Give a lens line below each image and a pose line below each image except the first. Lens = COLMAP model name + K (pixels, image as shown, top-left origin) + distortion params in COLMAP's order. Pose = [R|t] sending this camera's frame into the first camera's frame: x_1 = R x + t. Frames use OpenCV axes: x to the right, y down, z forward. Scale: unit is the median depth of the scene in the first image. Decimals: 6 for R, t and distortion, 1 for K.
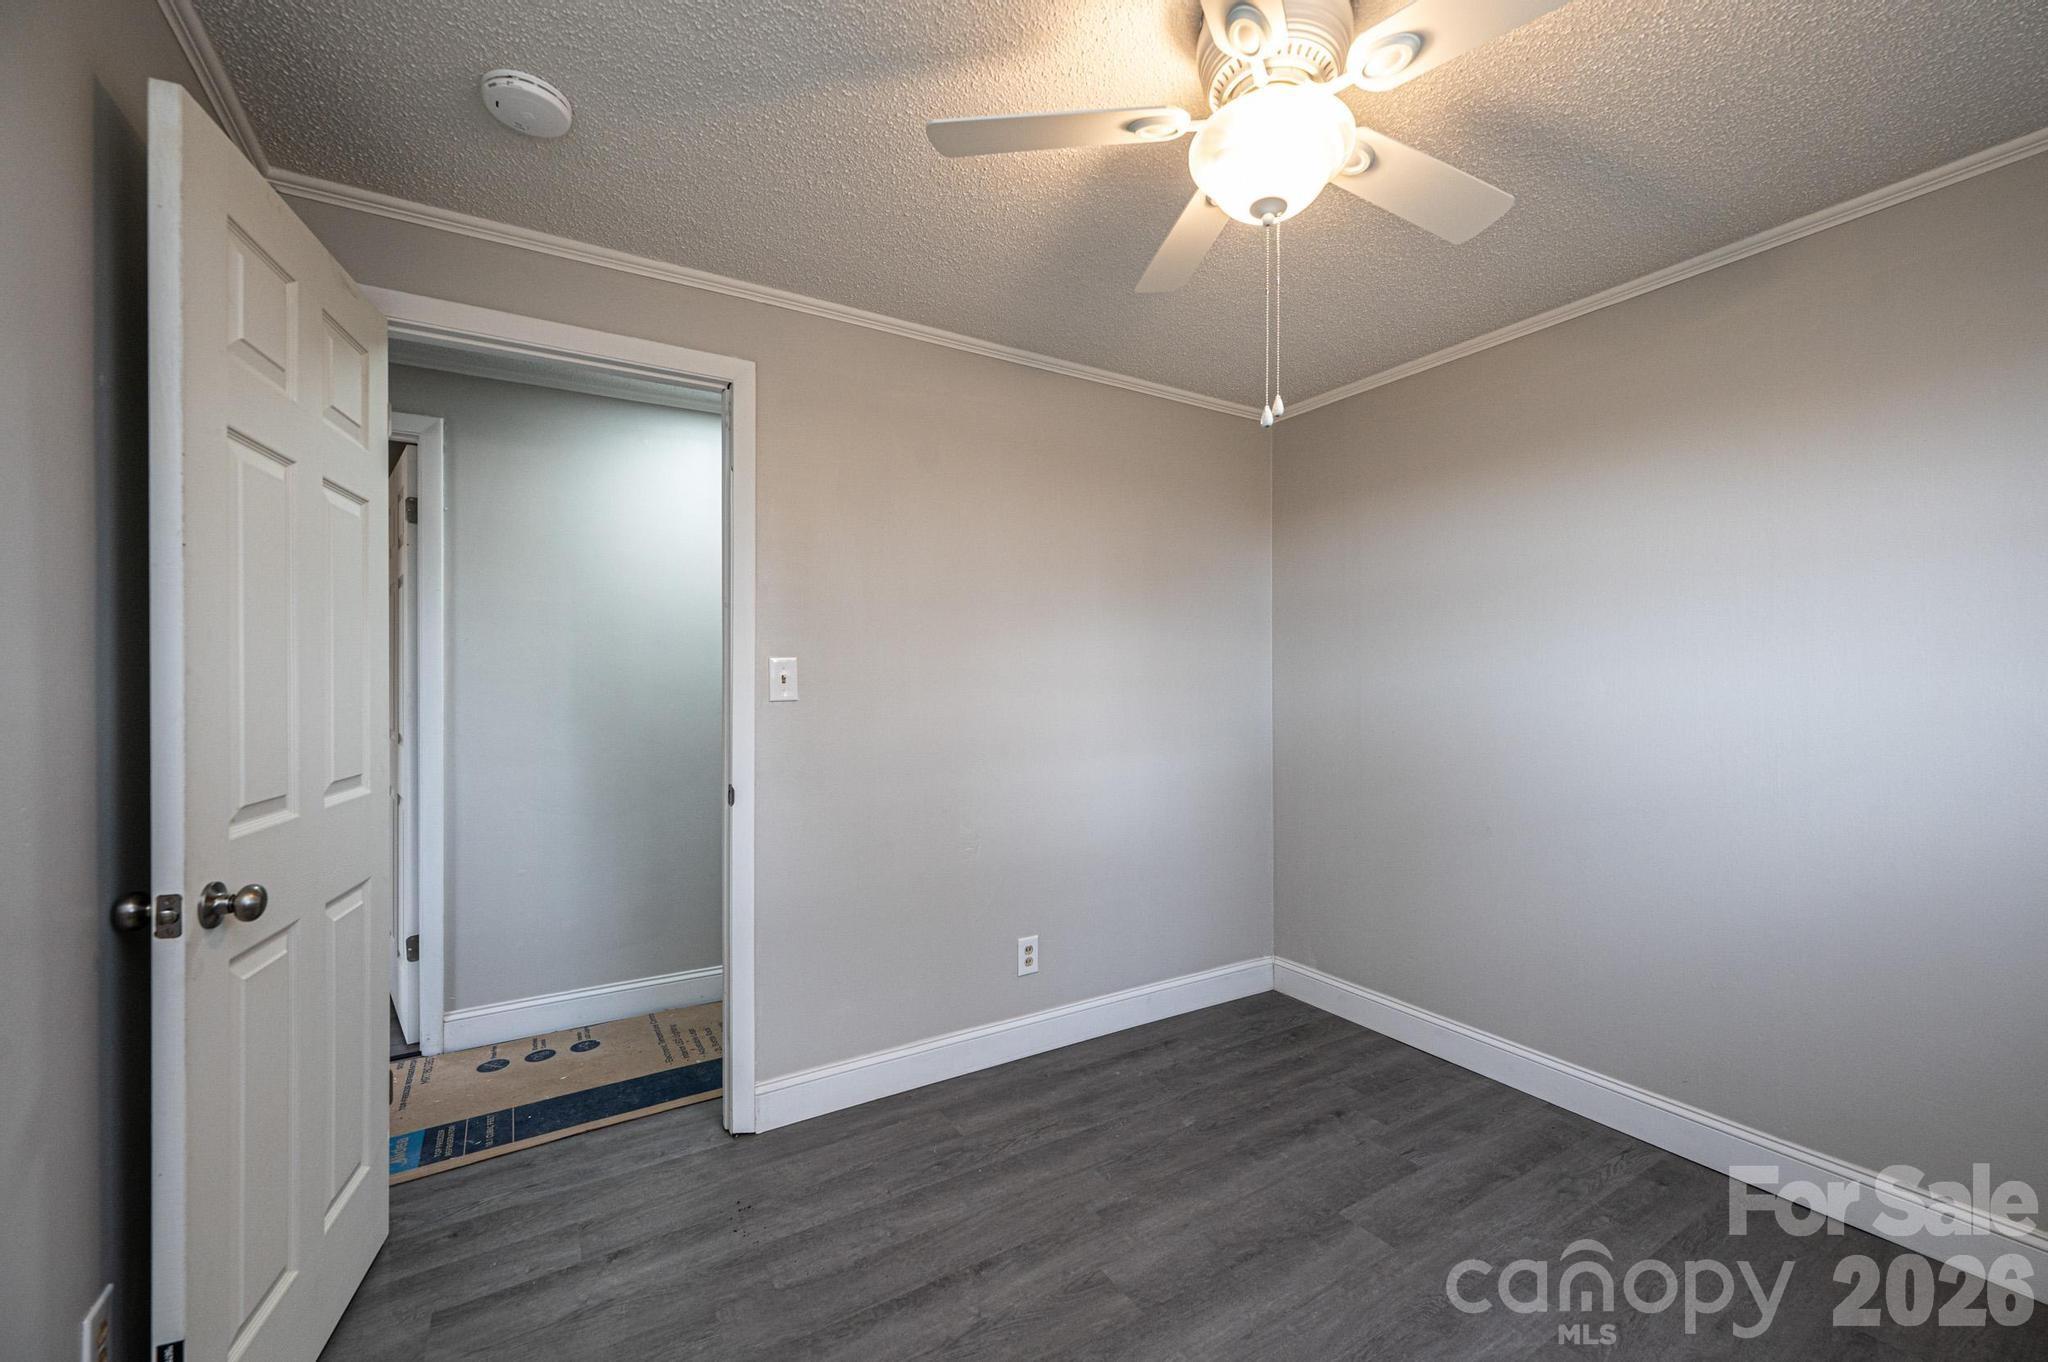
lens RADIAL K [[815.6, 0, 1024.0], [0, 815.6, 681.0], [0, 0, 1]] dist [0.000646, -0.000072]
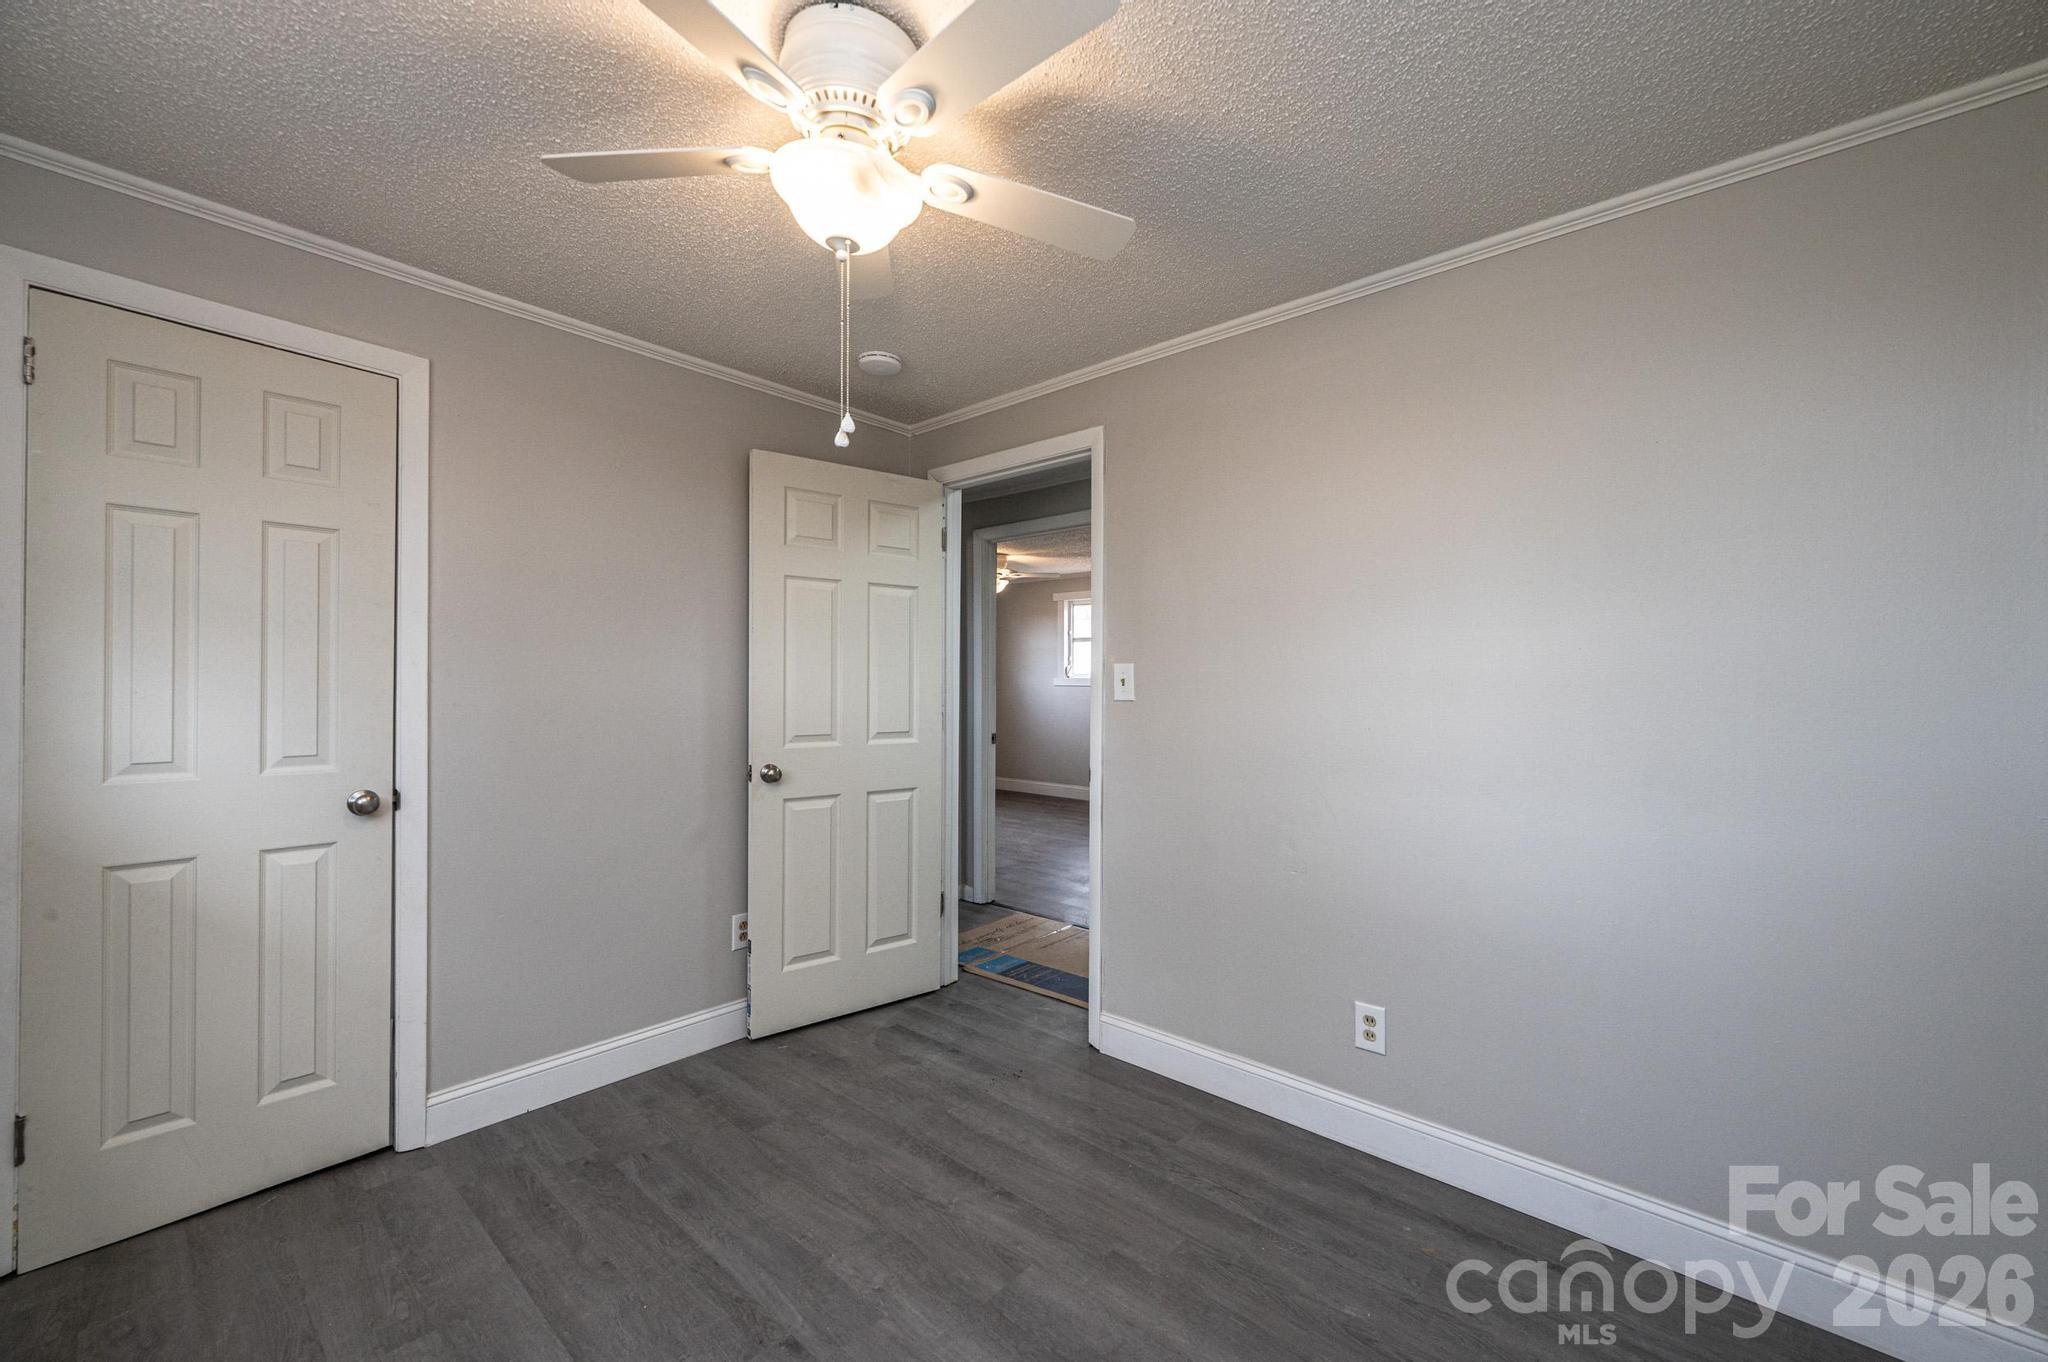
lens RADIAL K [[815.6, 0, 1024.0], [0, 815.6, 681.0], [0, 0, 1]] dist [0.000646, -0.000072]
pose [[0.282655, -0.000277, -0.959221, 0.896841], [-0.001841, 0.999998, -0.000832, -0.003040], [0.959220, 0.002001, 0.282654, 0.593072]]
